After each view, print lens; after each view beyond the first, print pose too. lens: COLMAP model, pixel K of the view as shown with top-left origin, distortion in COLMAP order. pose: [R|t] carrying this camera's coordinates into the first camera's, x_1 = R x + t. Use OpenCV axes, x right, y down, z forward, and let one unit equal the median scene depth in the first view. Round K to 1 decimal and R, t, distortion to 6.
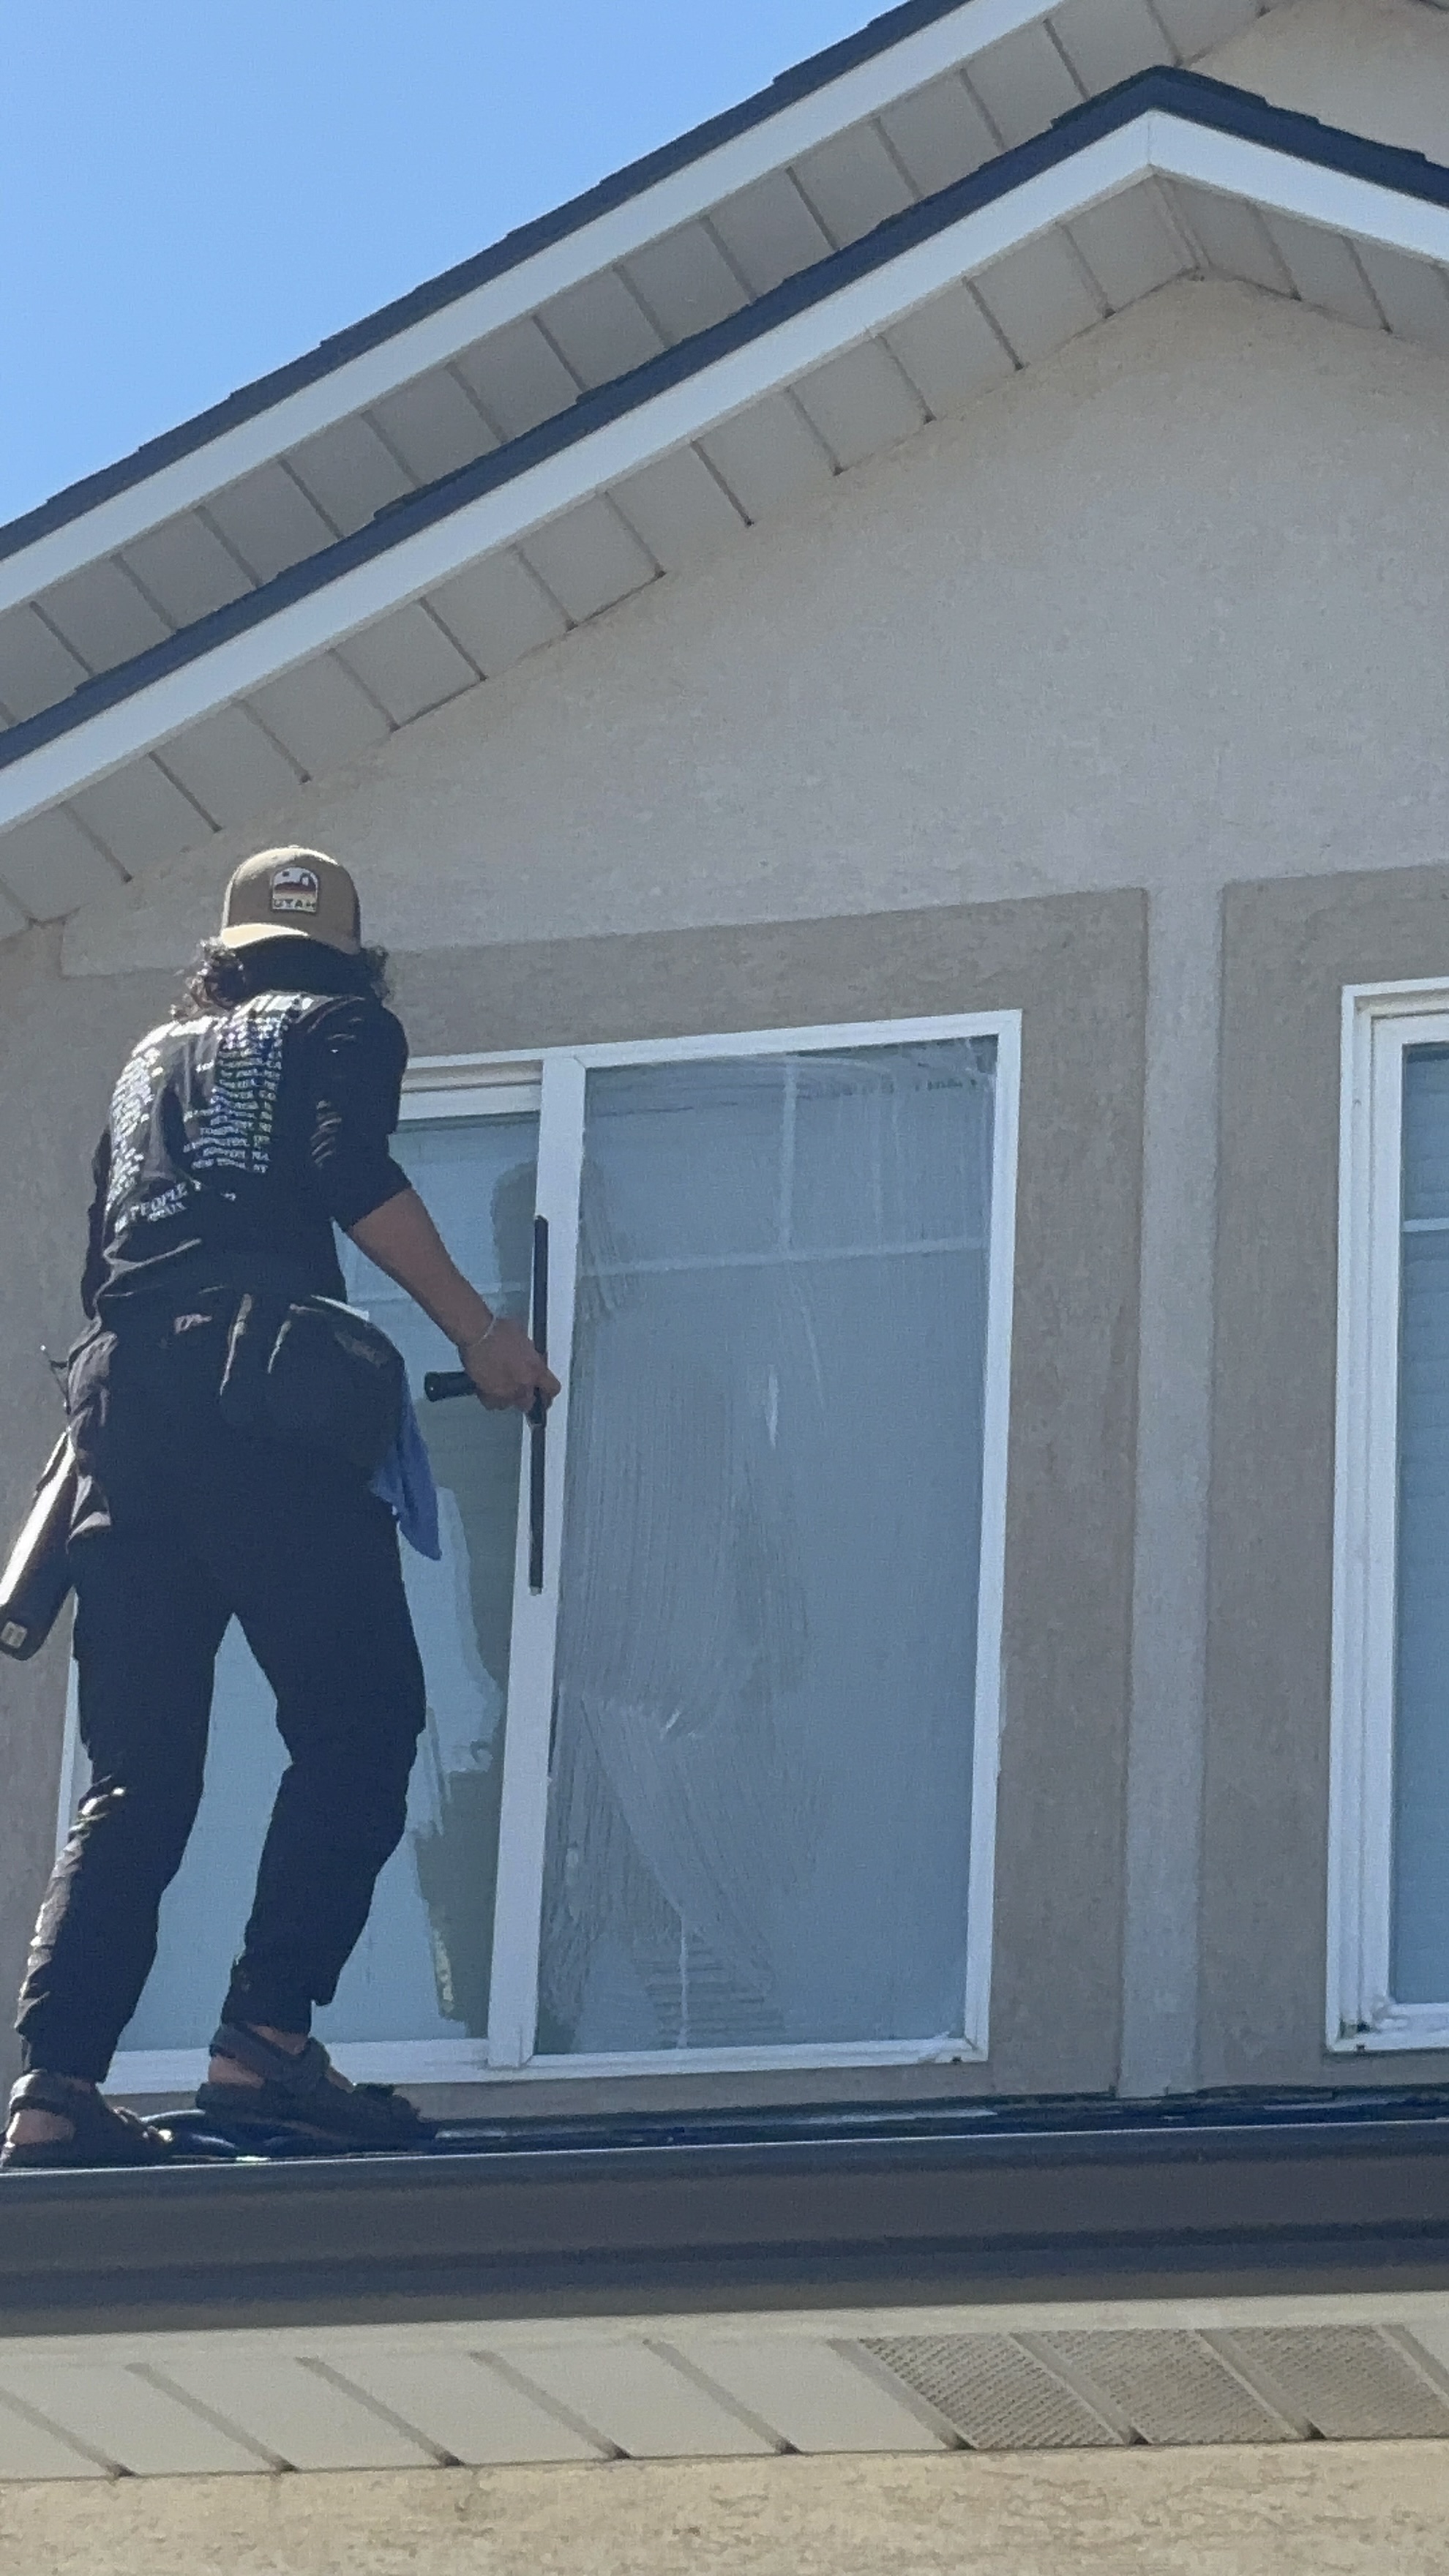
lens RADIAL K [[8543.9, 0, 708.1], [0, 8543.9, 1281.9], [0, 0, 1]] dist [0.318503, 0.000000]
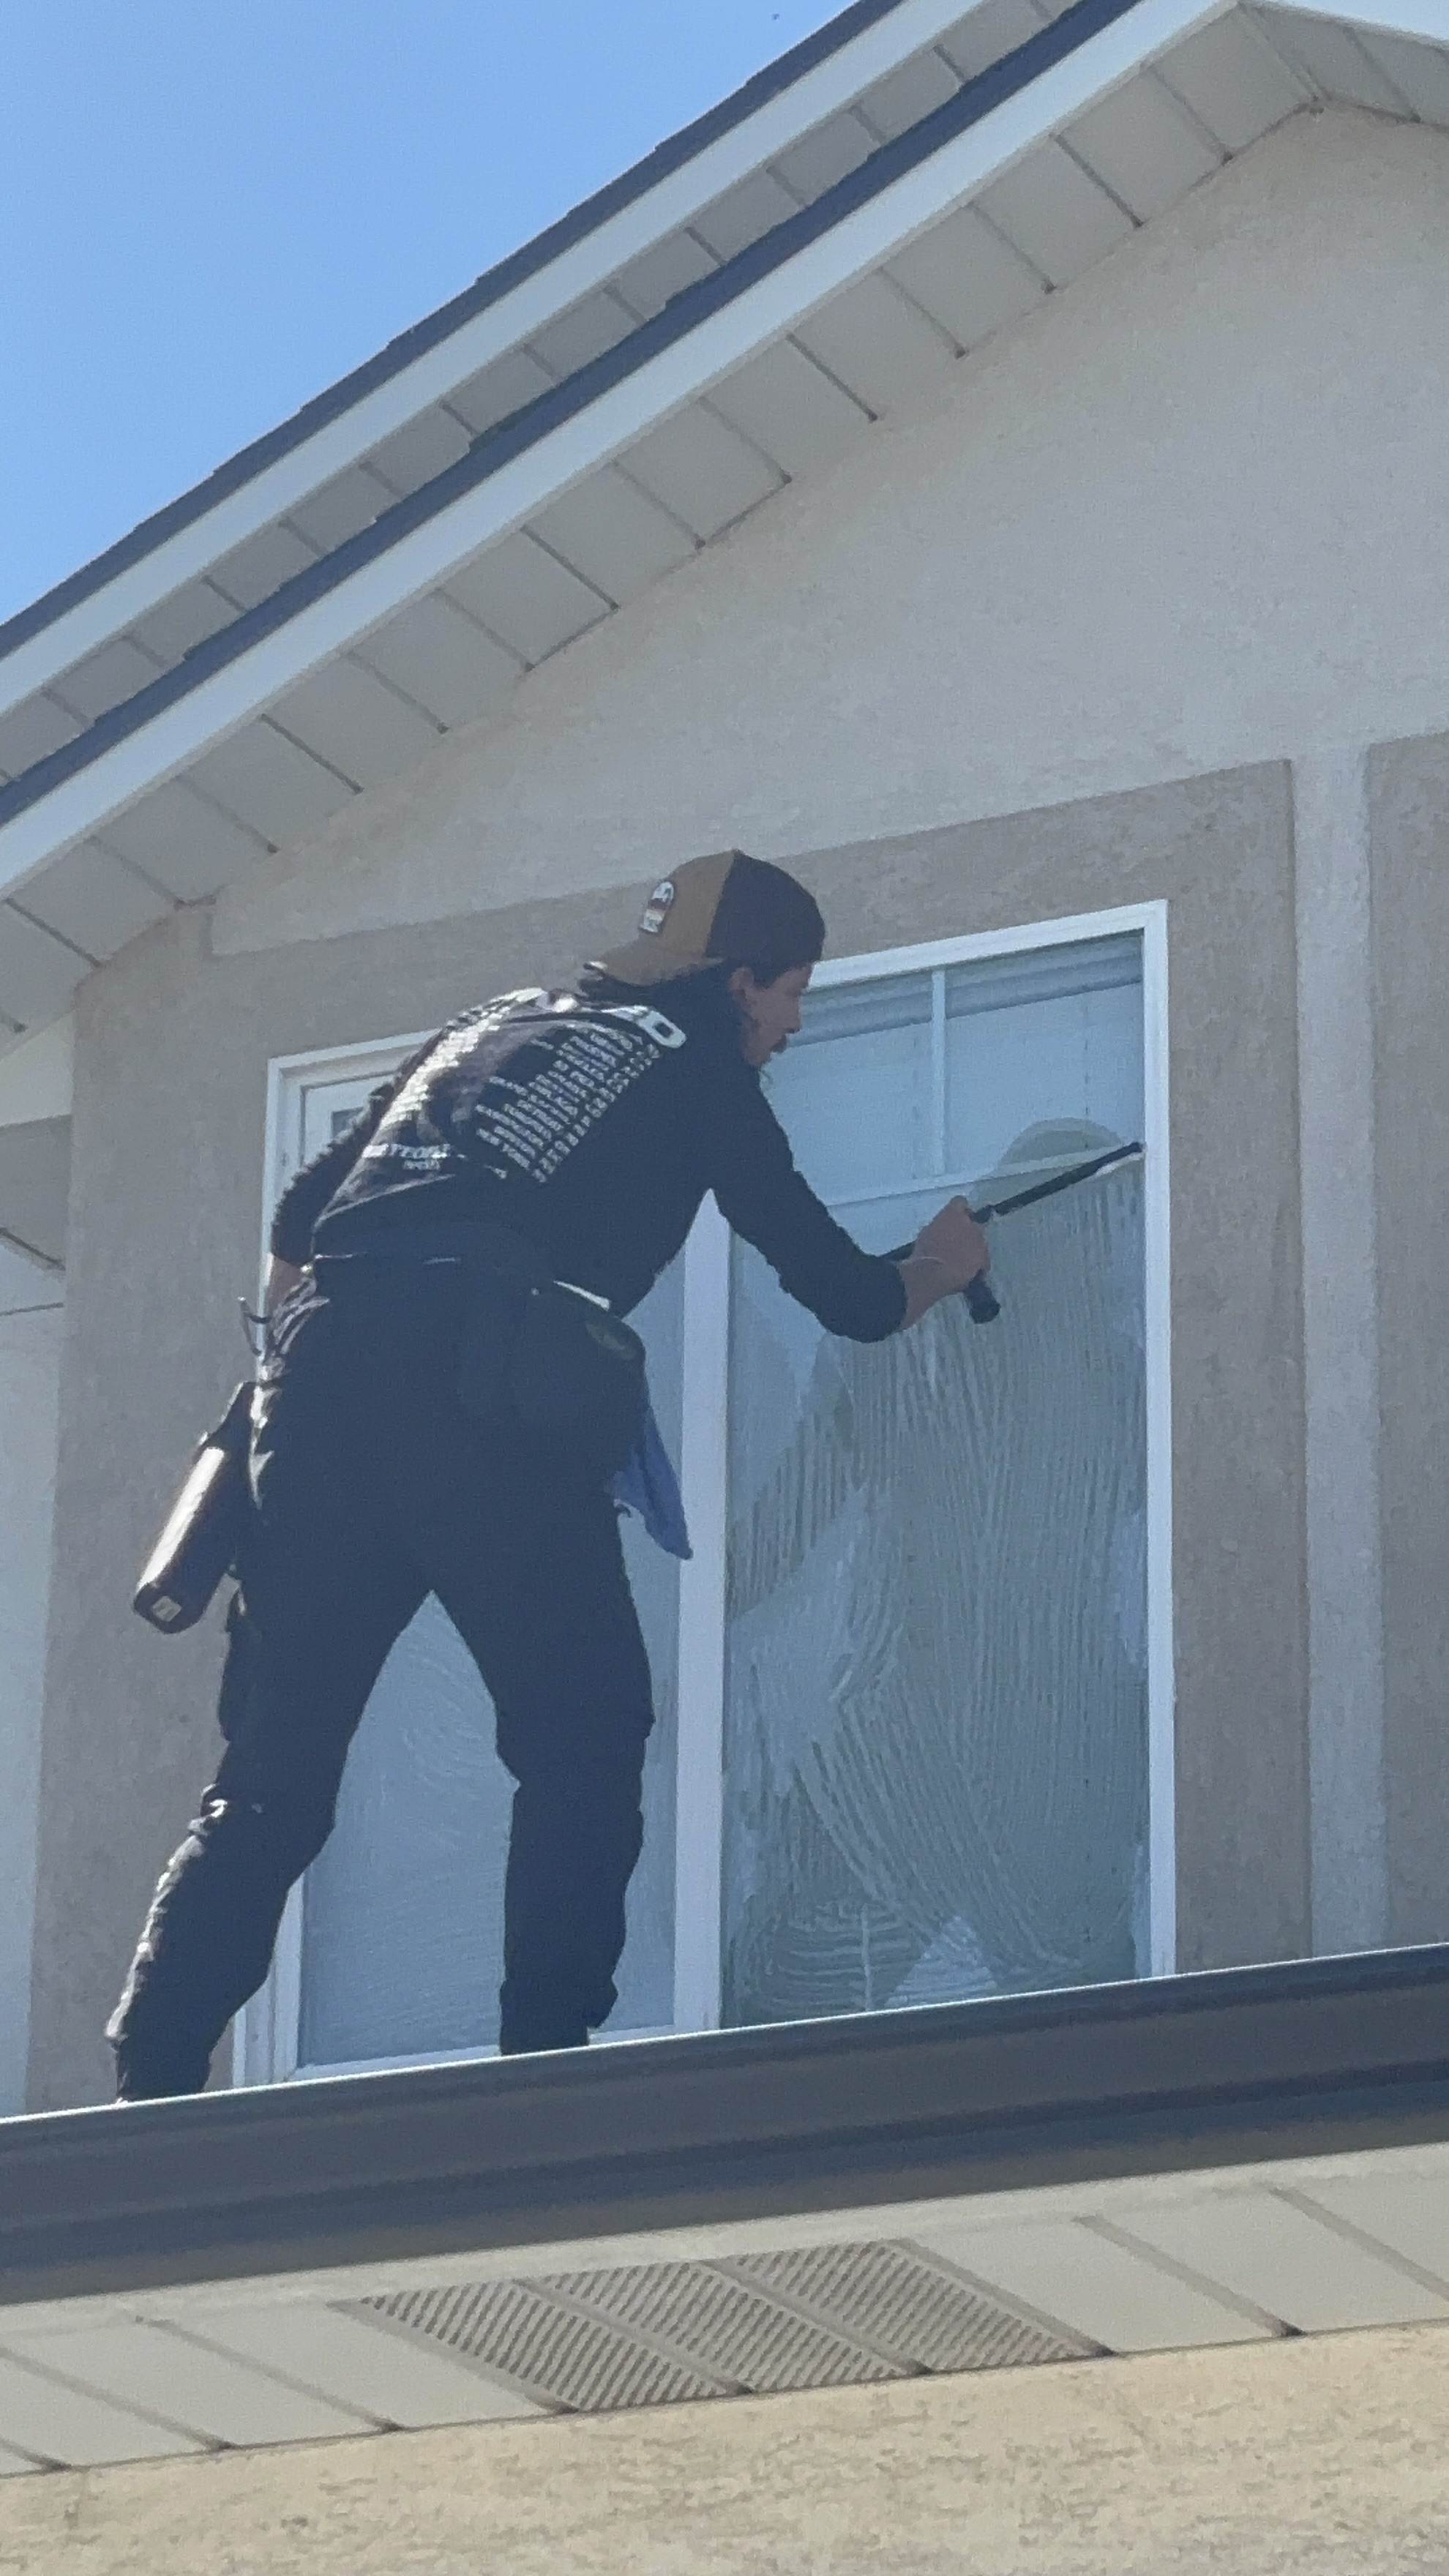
lens RADIAL K [[8543.9, 0, 739.3], [0, 8543.9, 1290.2], [0, 0, 1]] dist [0.318503, 0.000000]
pose [[0.987900, -0.083351, -0.130793, 0.112755], [0.082808, 0.996519, -0.009591, 0.016776], [0.131137, -0.001356, 0.991363, 0.057893]]
